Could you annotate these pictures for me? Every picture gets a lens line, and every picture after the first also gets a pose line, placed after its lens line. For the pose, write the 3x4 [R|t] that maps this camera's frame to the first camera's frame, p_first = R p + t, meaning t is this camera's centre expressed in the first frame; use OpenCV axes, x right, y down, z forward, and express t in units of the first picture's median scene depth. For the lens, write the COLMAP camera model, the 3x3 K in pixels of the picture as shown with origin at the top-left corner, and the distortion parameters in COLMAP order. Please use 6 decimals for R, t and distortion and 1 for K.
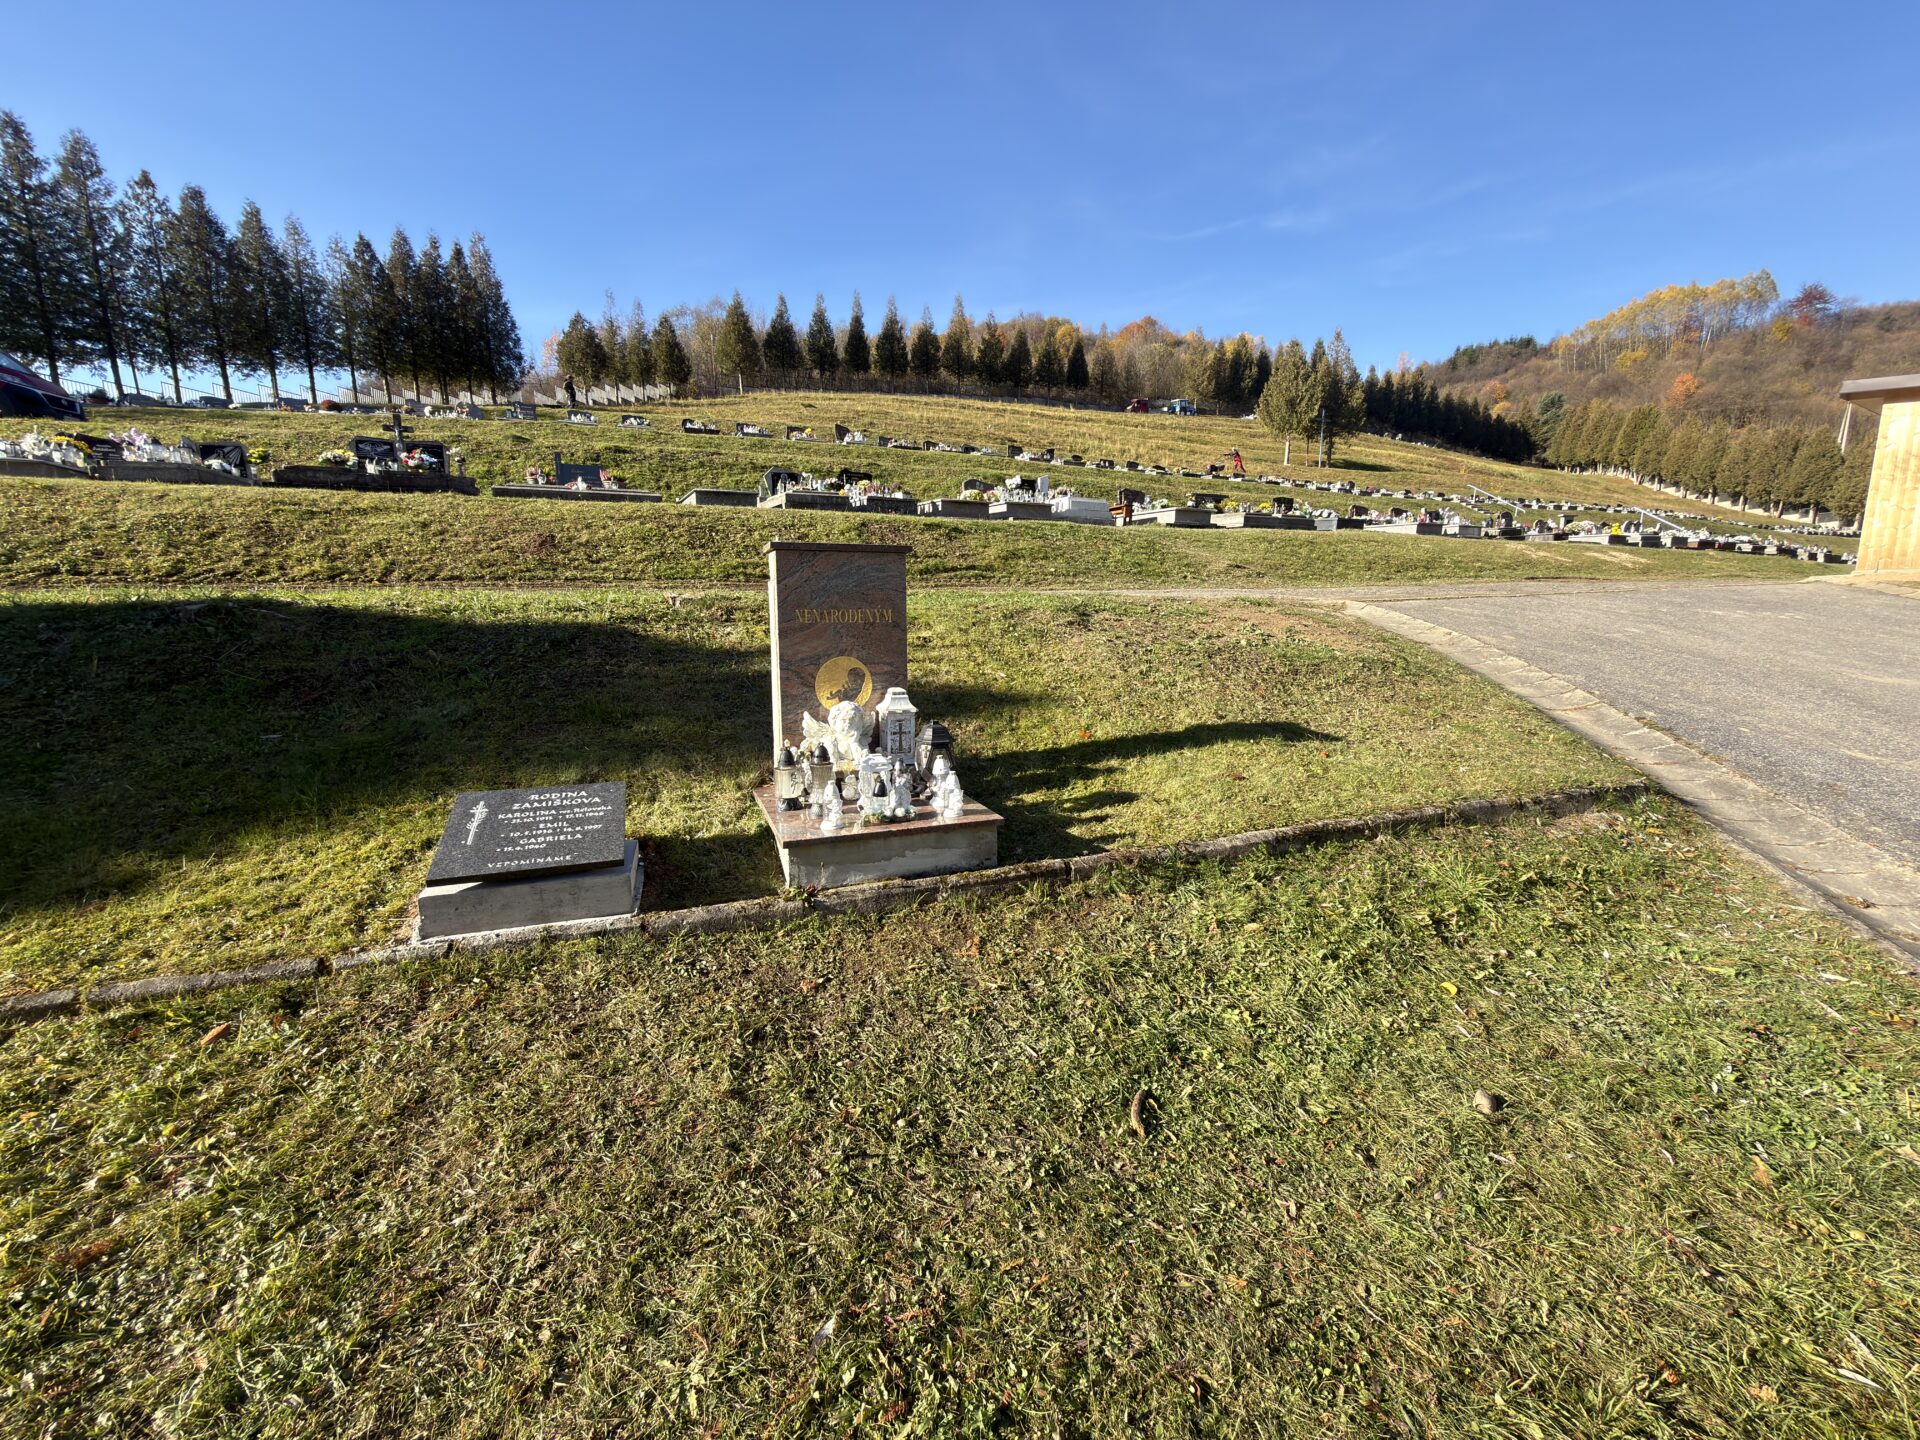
lens RADIAL K [[768.8, 0, 955.9], [0, 768.8, 725.4], [0, 0, 1]] dist [0.000109, -0.000664]
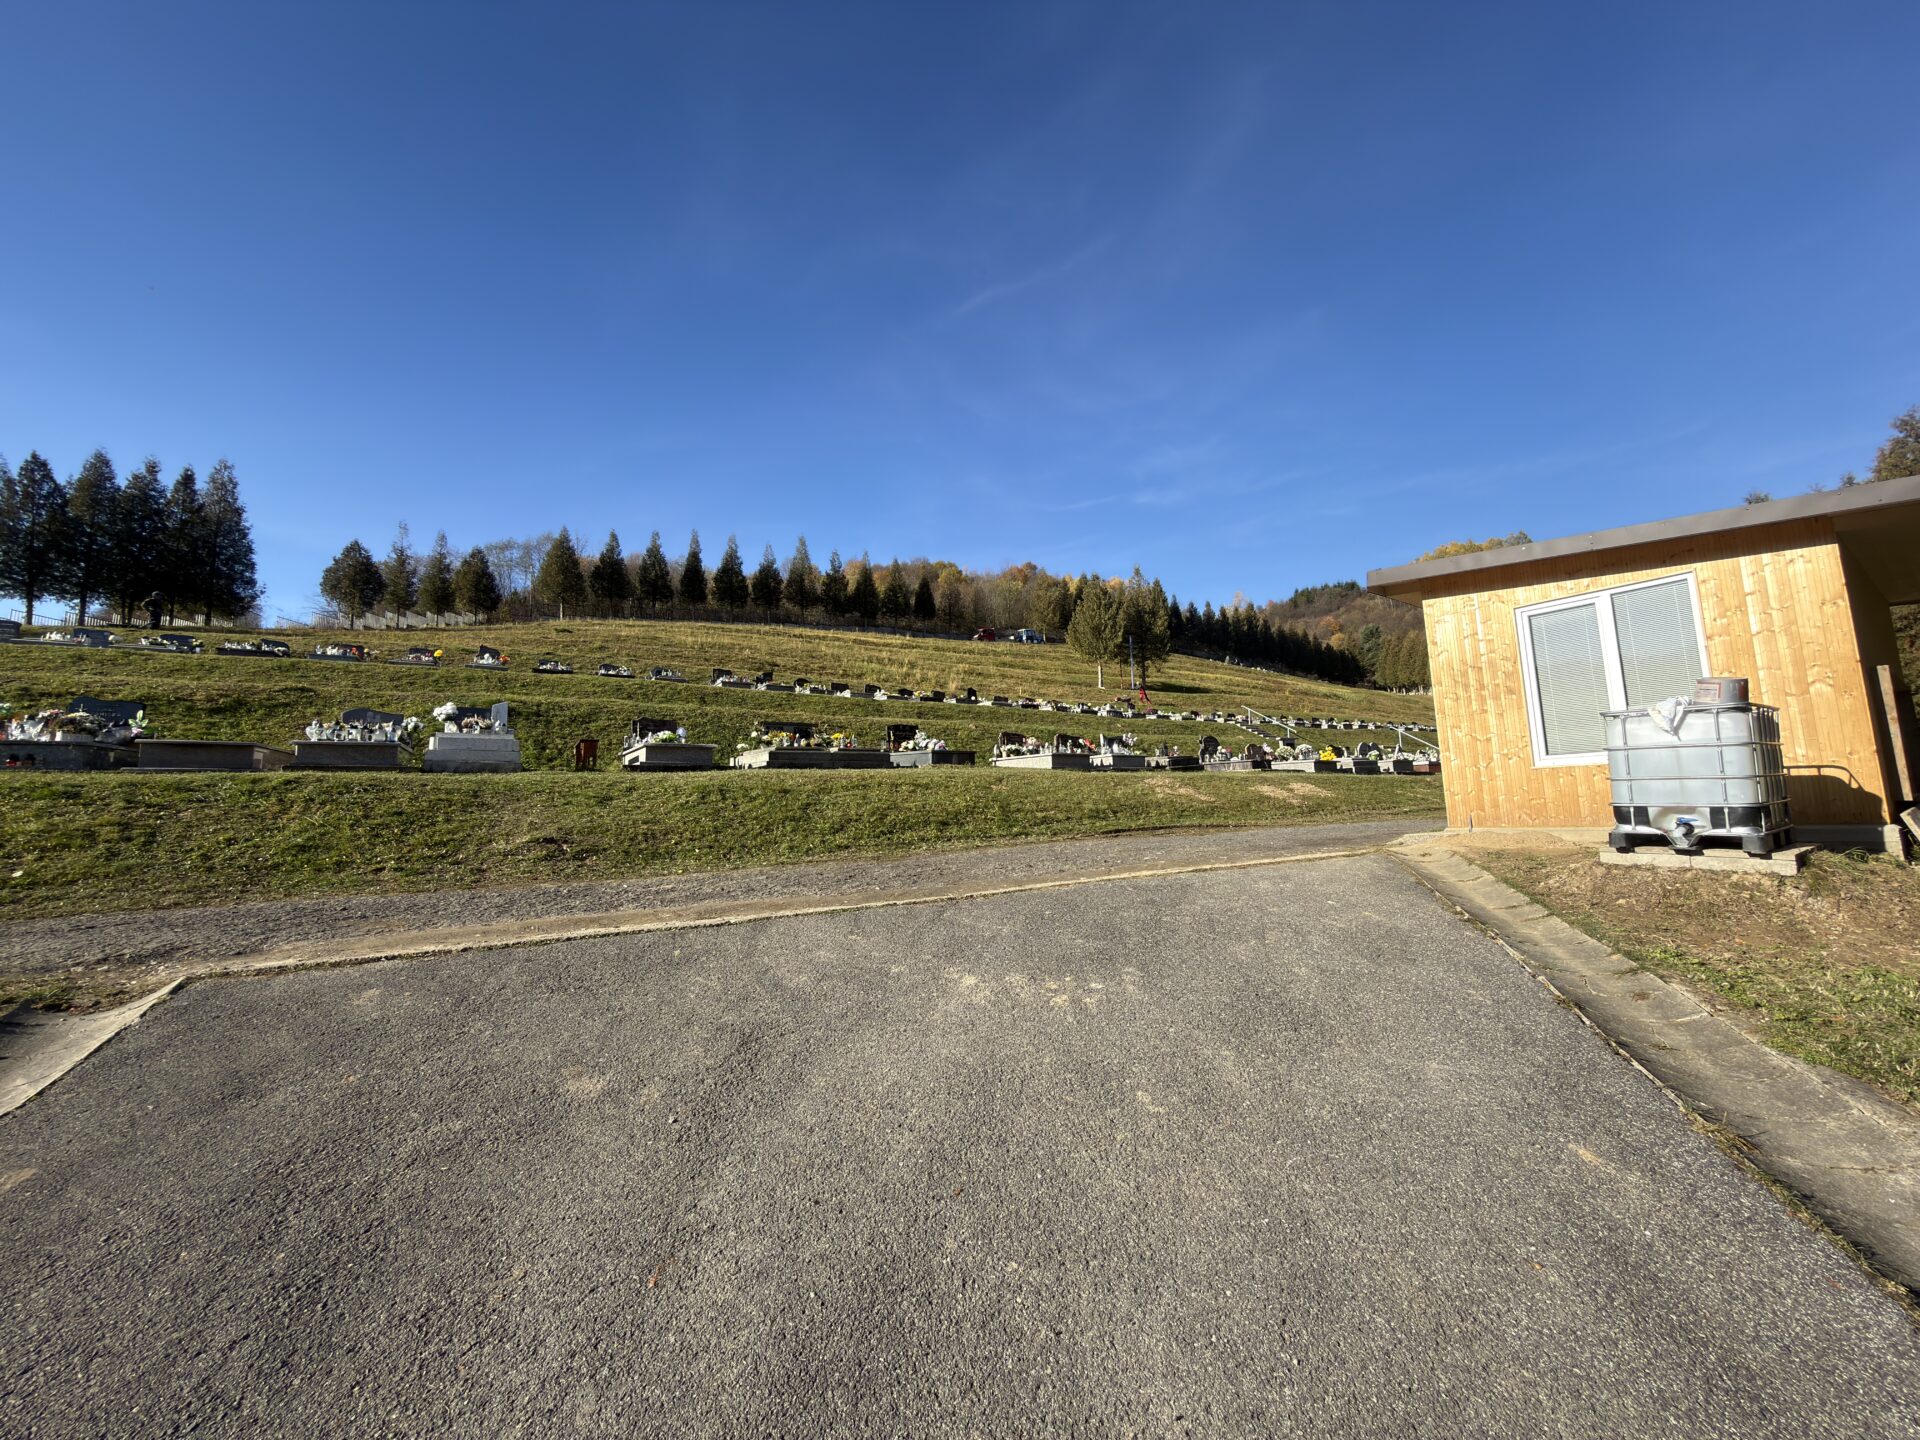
lens RADIAL K [[768.8, 0, 959.5], [0, 768.8, 722.4], [0, 0, 1]] dist [0.000109, -0.000664]
pose [[0.994111, -0.011412, 0.107767, 0.099751], [0.041209, 0.959544, -0.278528, -0.018259], [-0.100228, 0.281328, 0.954363, 0.056118]]
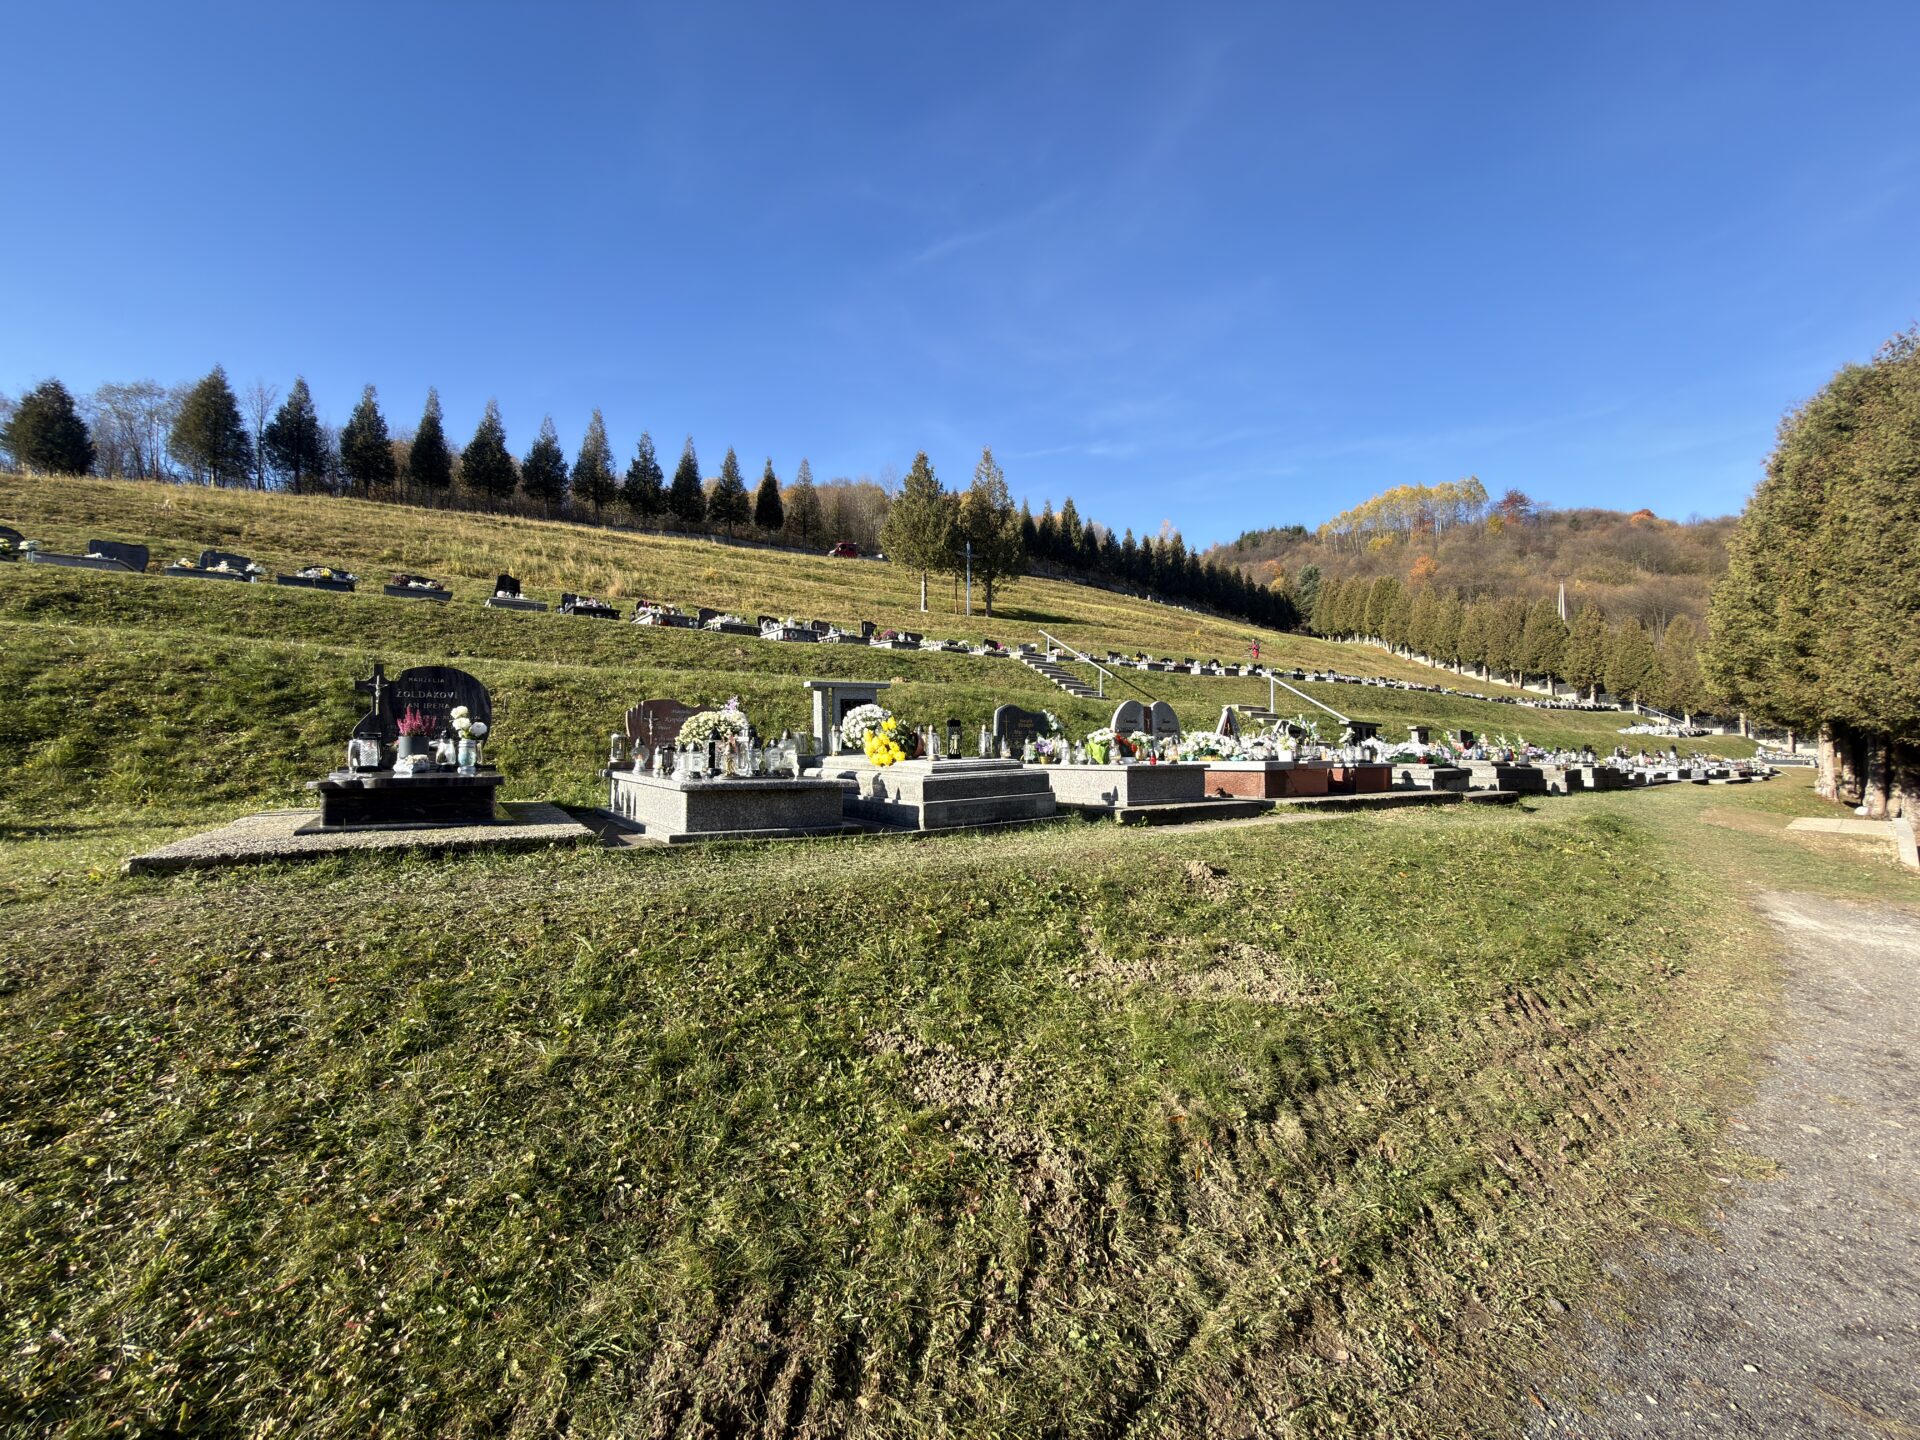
lens RADIAL K [[768.8, 0, 962.9], [0, 768.8, 718.0], [0, 0, 1]] dist [0.000109, -0.000664]
pose [[0.985493, 0.006491, 0.169591, 0.245686], [0.029228, 0.977847, -0.207270, -0.061975], [-0.167179, 0.209220, 0.963472, 0.221244]]
